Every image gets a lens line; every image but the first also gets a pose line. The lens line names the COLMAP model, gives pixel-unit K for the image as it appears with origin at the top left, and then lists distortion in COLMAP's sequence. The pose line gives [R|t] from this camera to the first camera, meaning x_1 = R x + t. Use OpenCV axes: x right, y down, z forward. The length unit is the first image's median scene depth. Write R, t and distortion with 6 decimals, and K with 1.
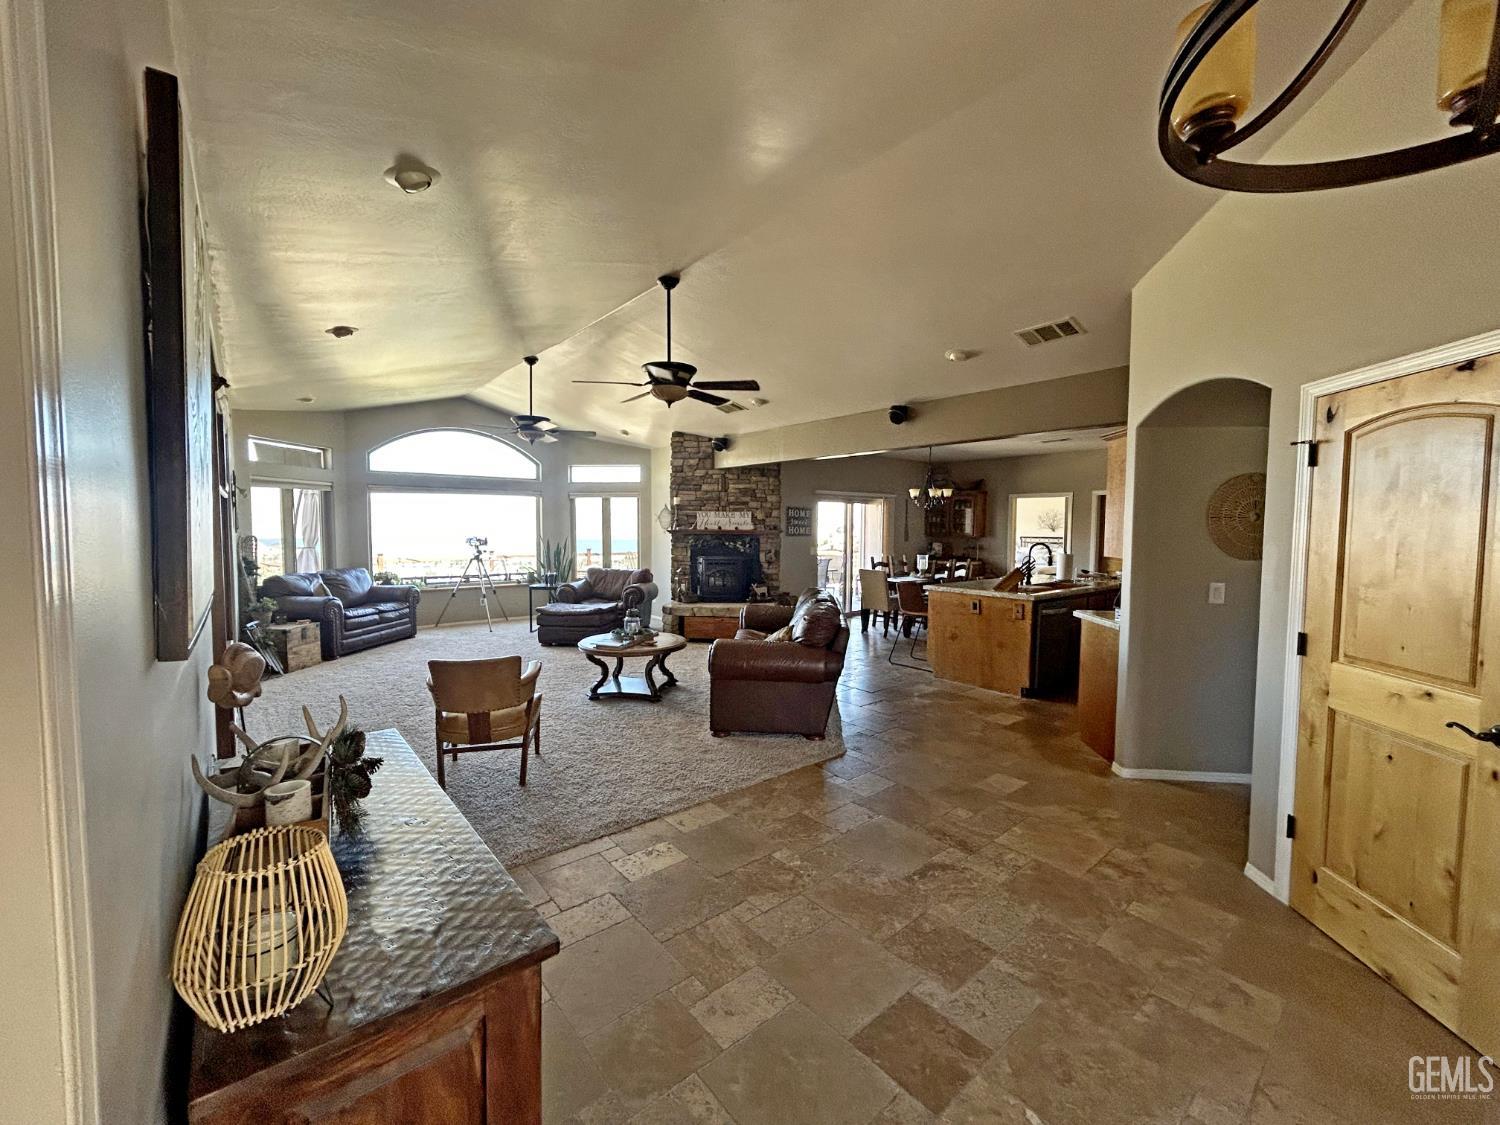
lens RADIAL K [[609.6, 0, 745.1], [0, 609.6, 560.0], [0, 0, 1]] dist [0.000417, 0.000136]
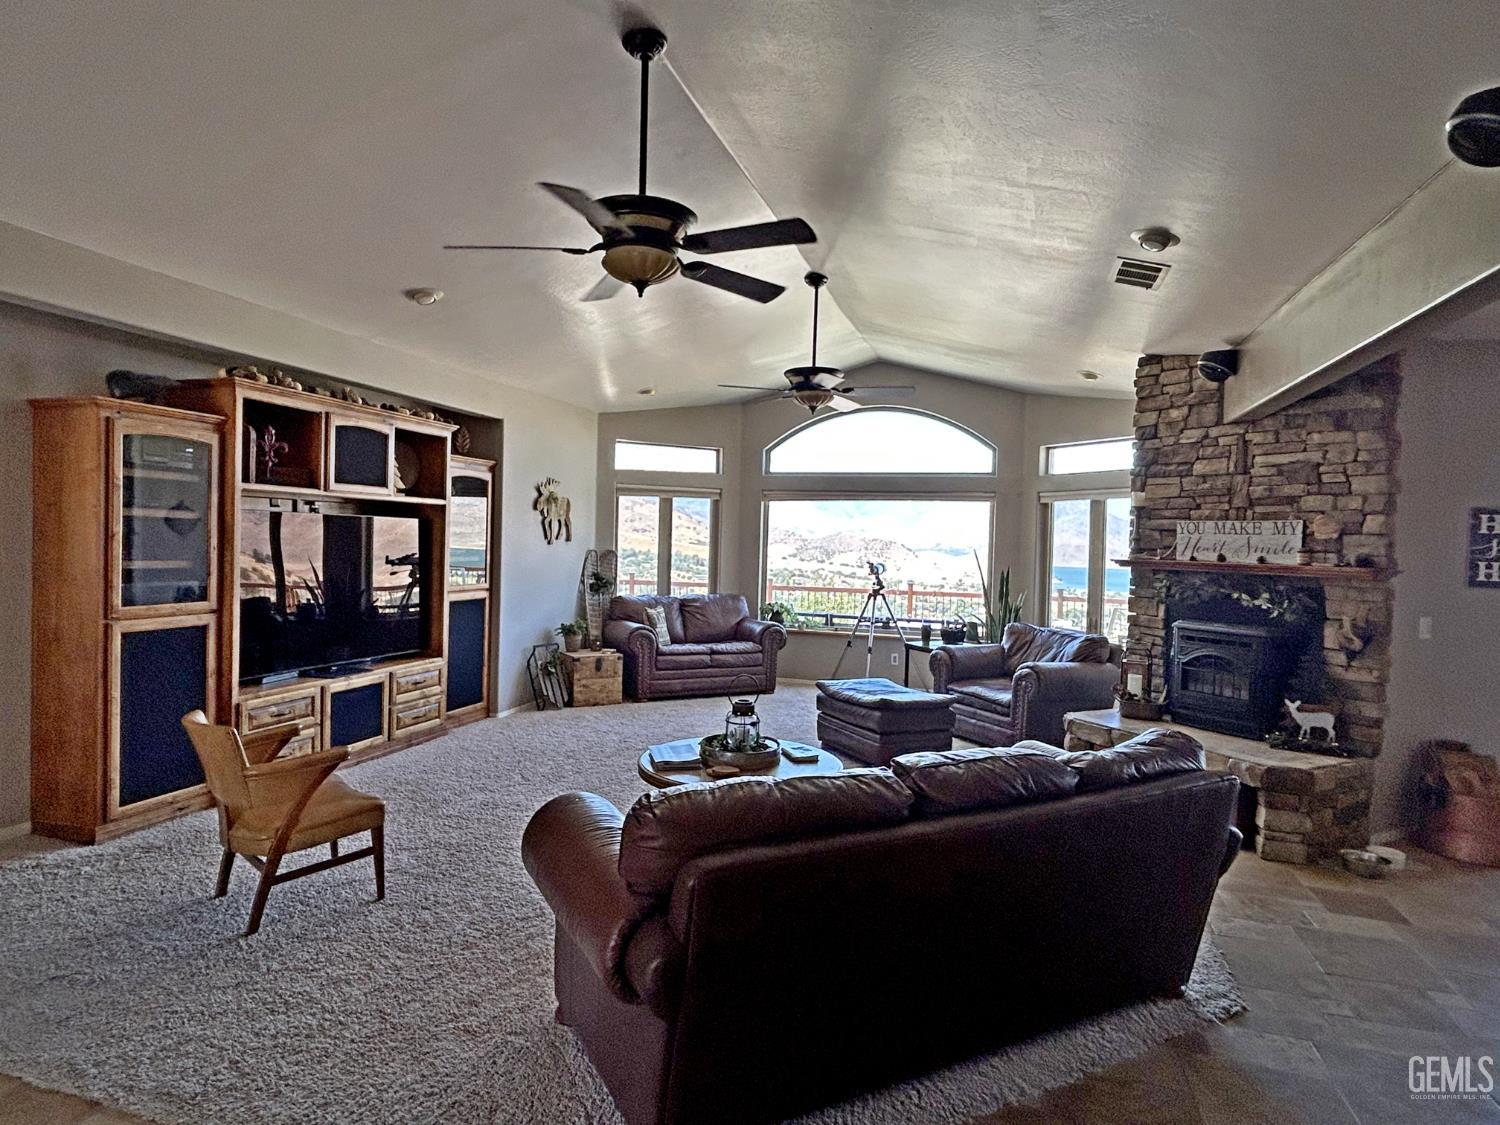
lens RADIAL K [[835.5, 0, 754.5], [0, 835.5, 563.9], [0, 0, 1]] dist [0.022454, 0.000257]
pose [[0.553500, 0.034908, -0.832117, 0.272693], [-0.071812, 0.997401, -0.005926, -0.021323], [0.829747, 0.063037, 0.554568, 0.392044]]
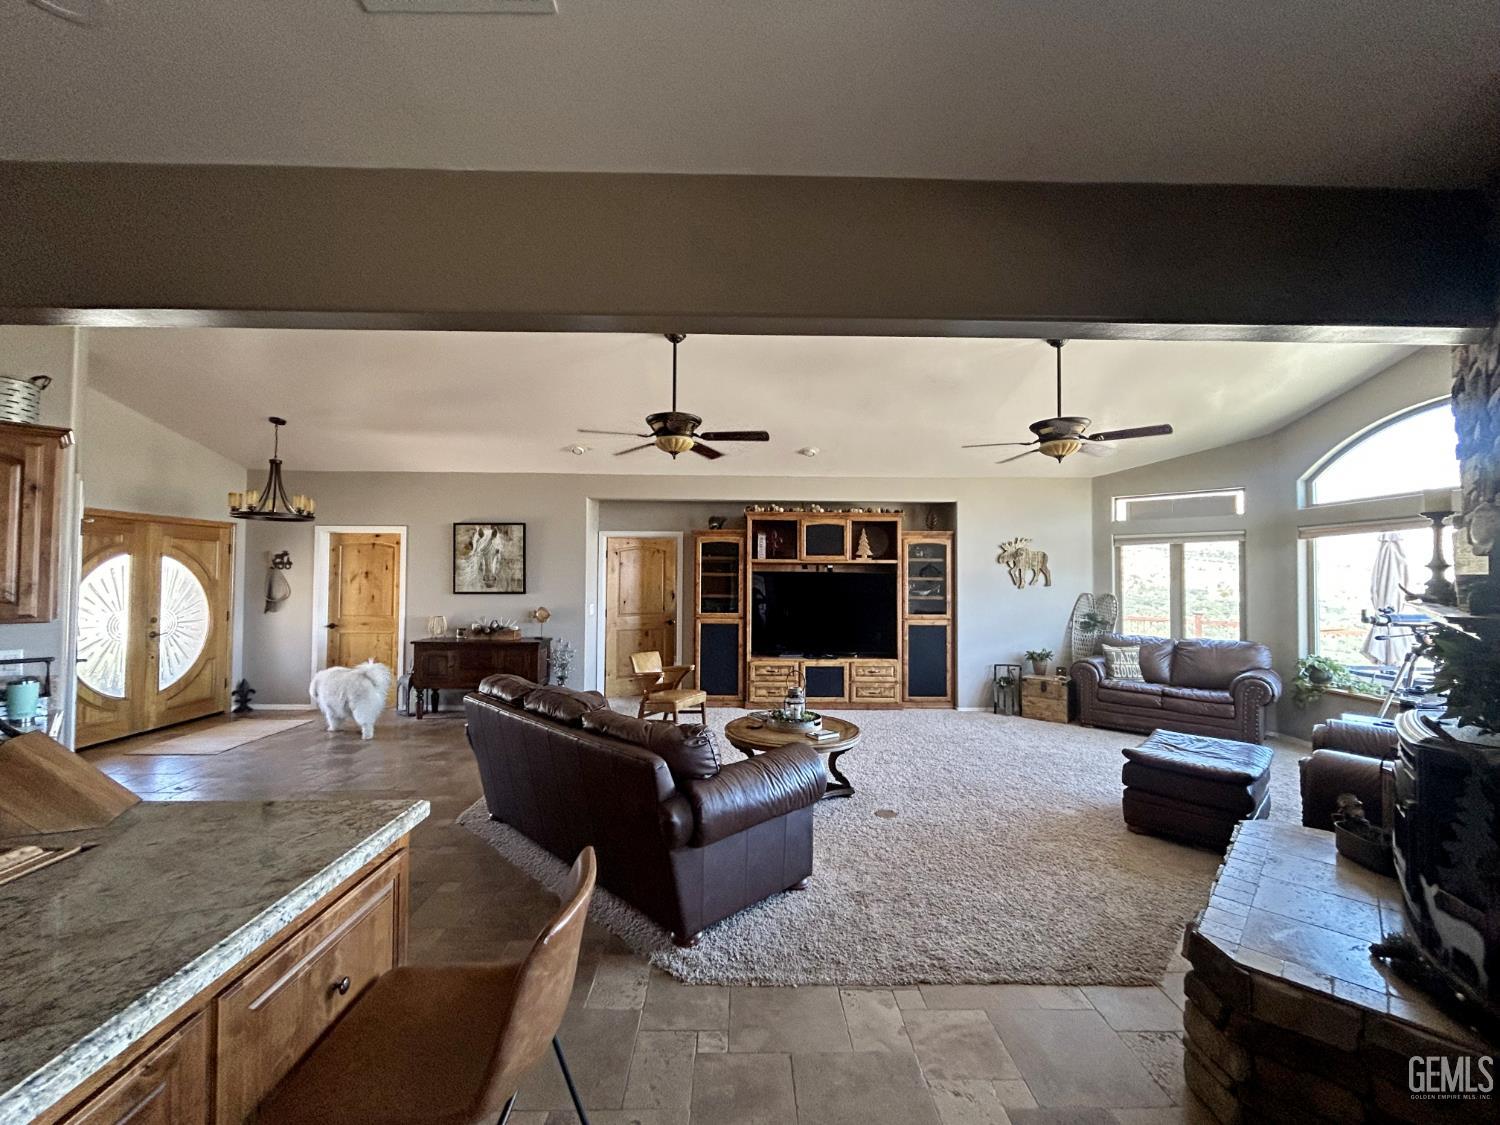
lens RADIAL K [[609.6, 0, 757.0], [0, 609.6, 560.9], [0, 0, 1]] dist [0.000417, 0.000136]
pose [[-0.620493, -0.032652, -0.783532, 0.298072], [-0.053341, 0.998576, 0.000628, -0.050693], [0.782396, 0.042184, -0.621352, 0.937977]]
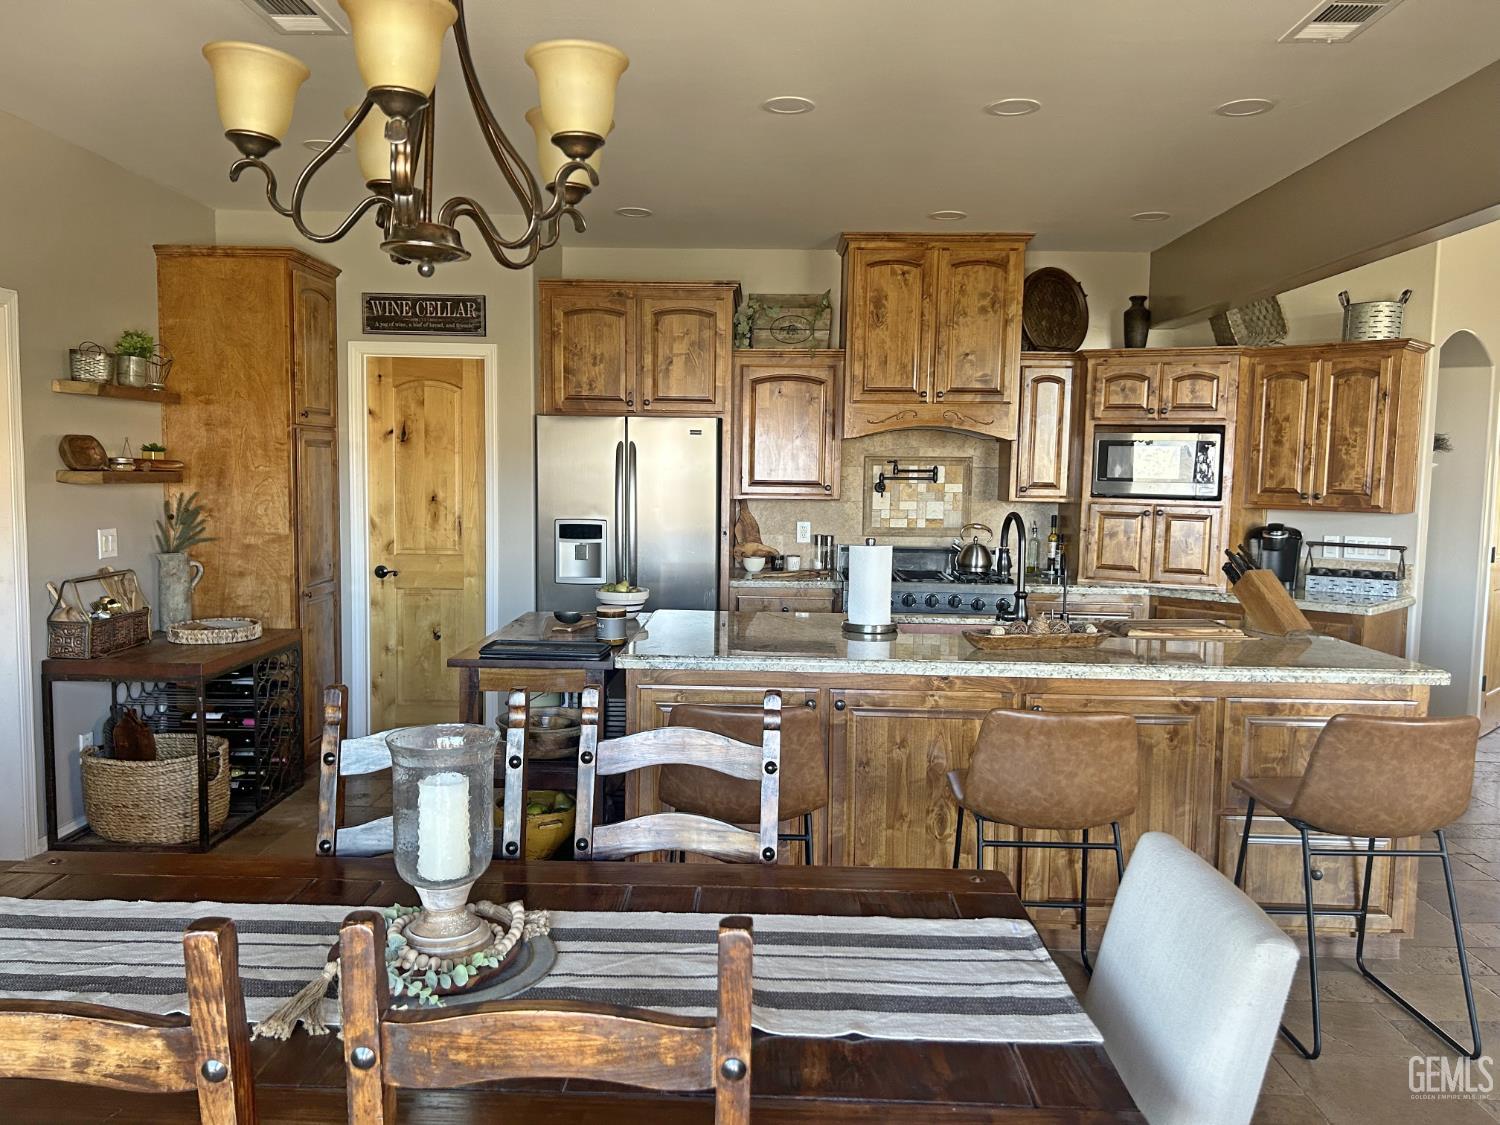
lens RADIAL K [[1134.0, 0, 738.6], [0, 1134.0, 566.3], [0, 0, 1]] dist [0.065082, -0.074128]
pose [[-0.753954, -0.075775, 0.652543, 0.133063], [0.014003, 0.991246, 0.131285, -0.061658], [-0.656778, 0.108121, -0.746292, 1.200792]]
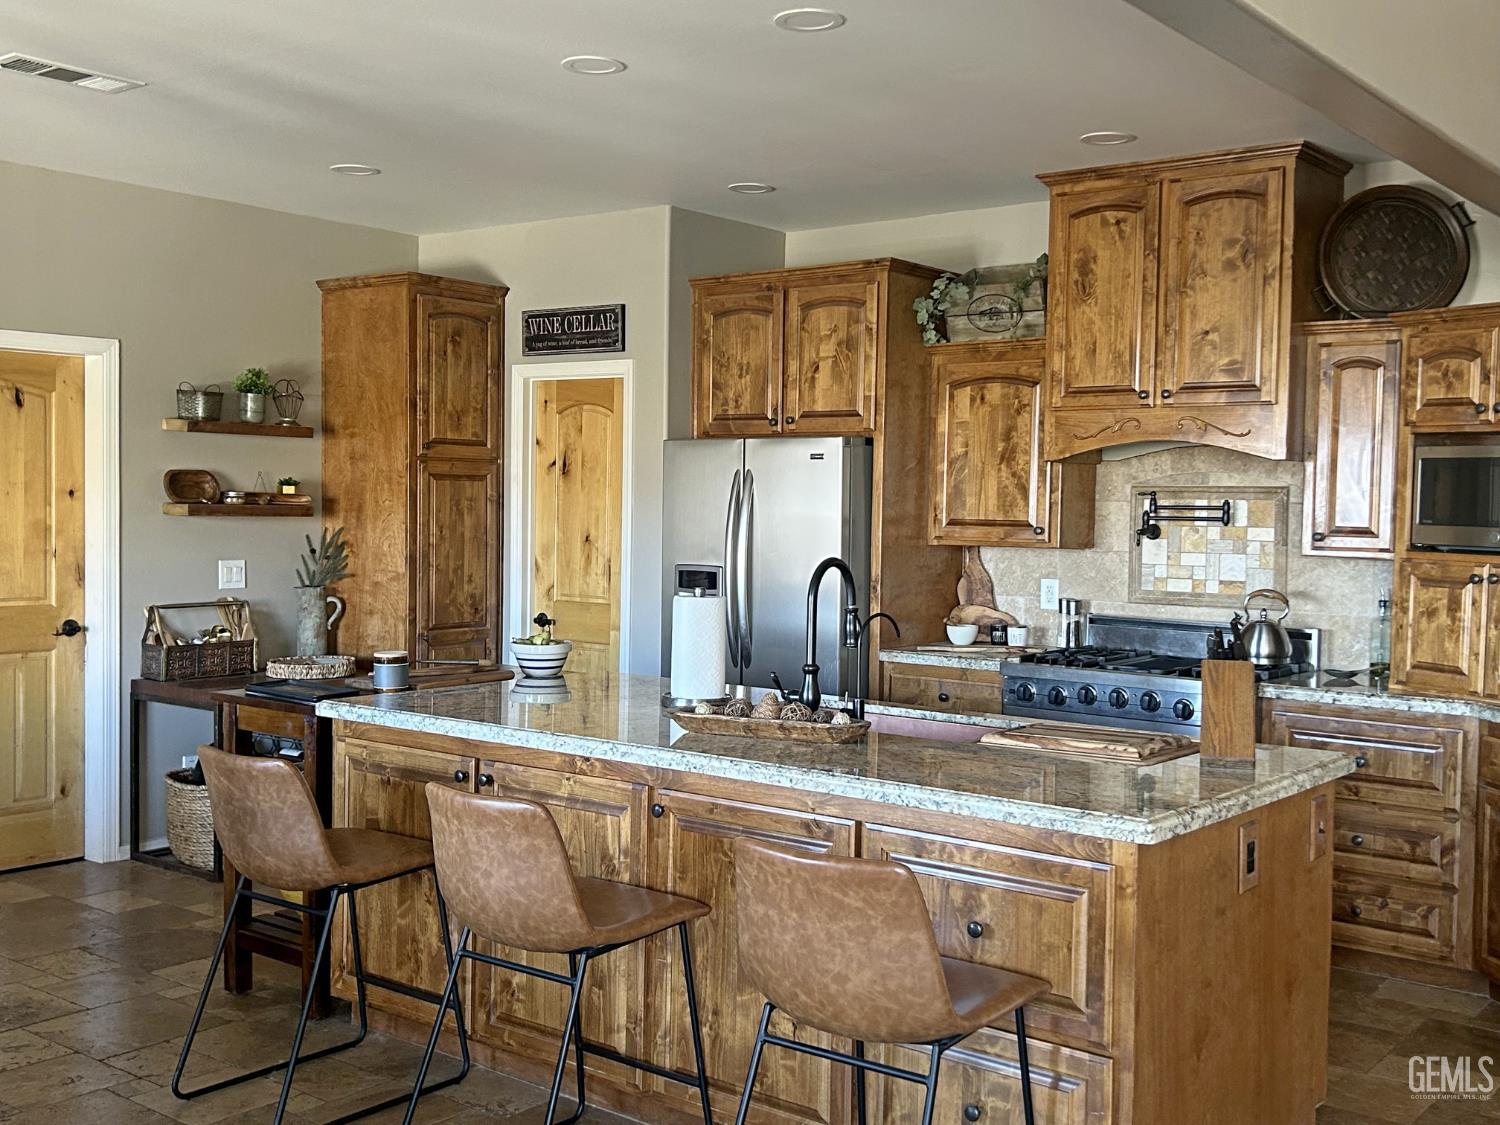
lens RADIAL K [[1601.7, 0, 755.3], [0, 1601.7, 565.7], [0, 0, 1]] dist [0.090285, 0.000000]
pose [[-0.208008, -0.052800, 0.976701, -0.120147], [0.033998, 0.997548, 0.061168, -0.048494], [-0.977536, 0.045930, -0.205703, 0.889767]]
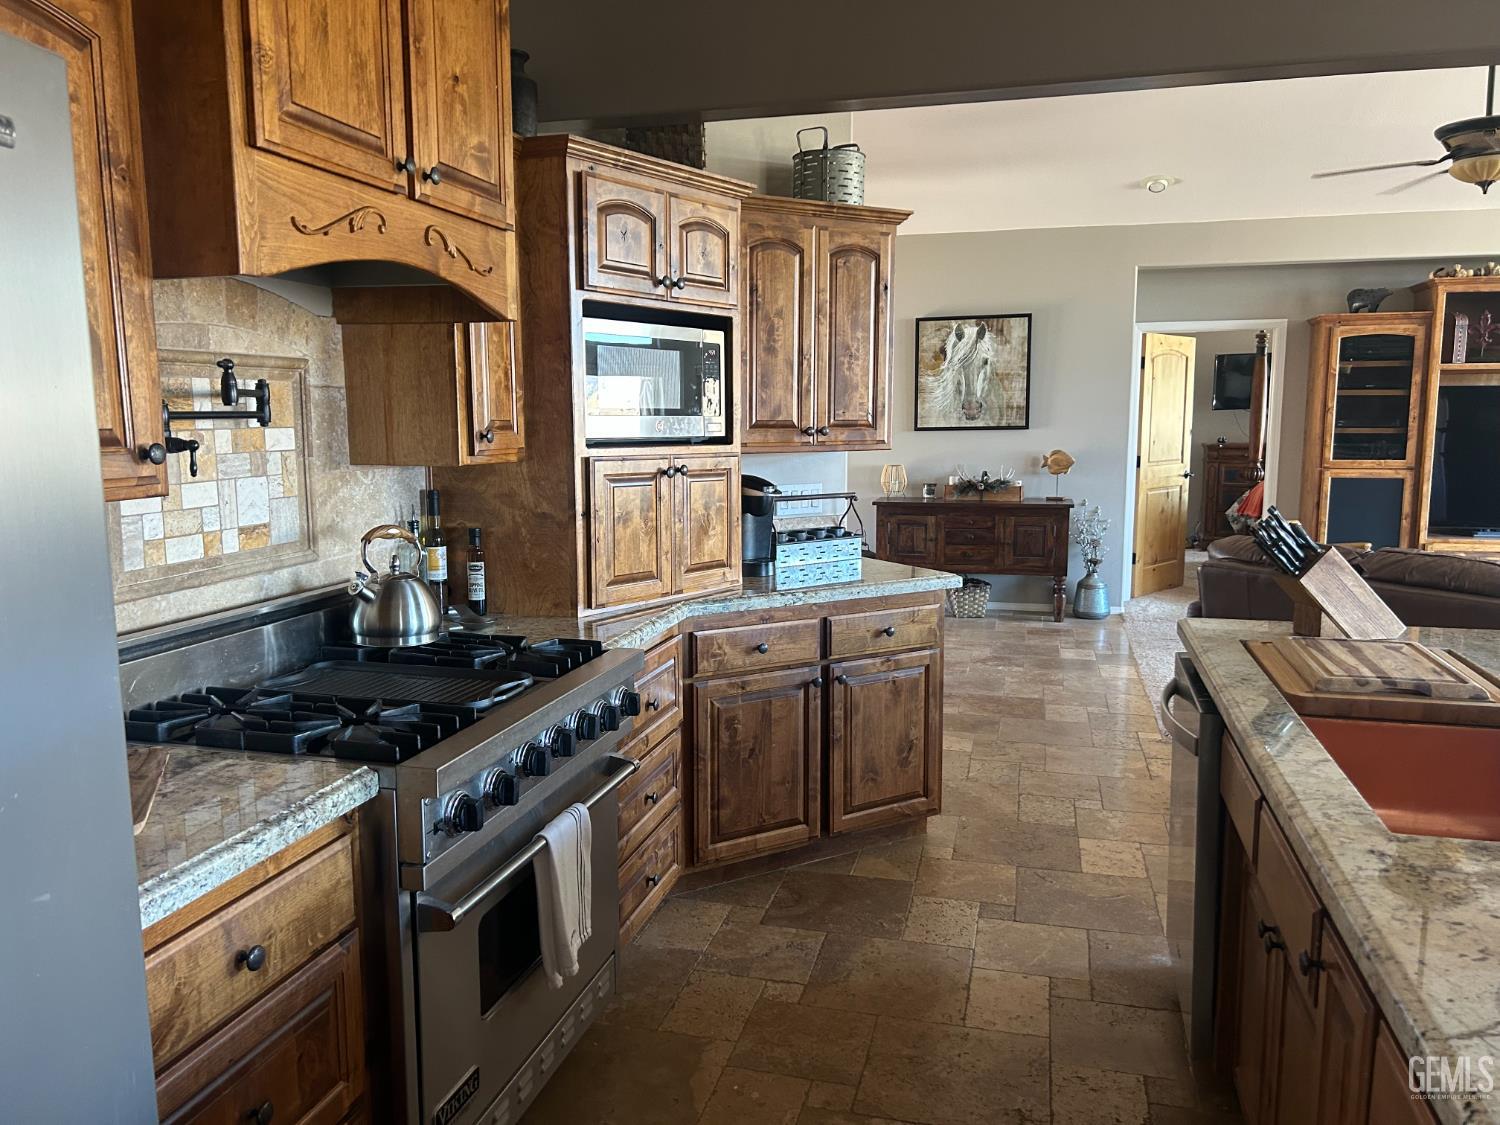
lens RADIAL K [[1134.0, 0, 748.5], [0, 1134.0, 563.8], [0, 0, 1]] dist [0.065082, -0.074128]
pose [[-0.813159, 0.072229, -0.577542, 0.604231], [-0.033989, 0.984684, 0.171002, -0.034132], [0.581048, 0.158682, -0.798250, 0.836135]]
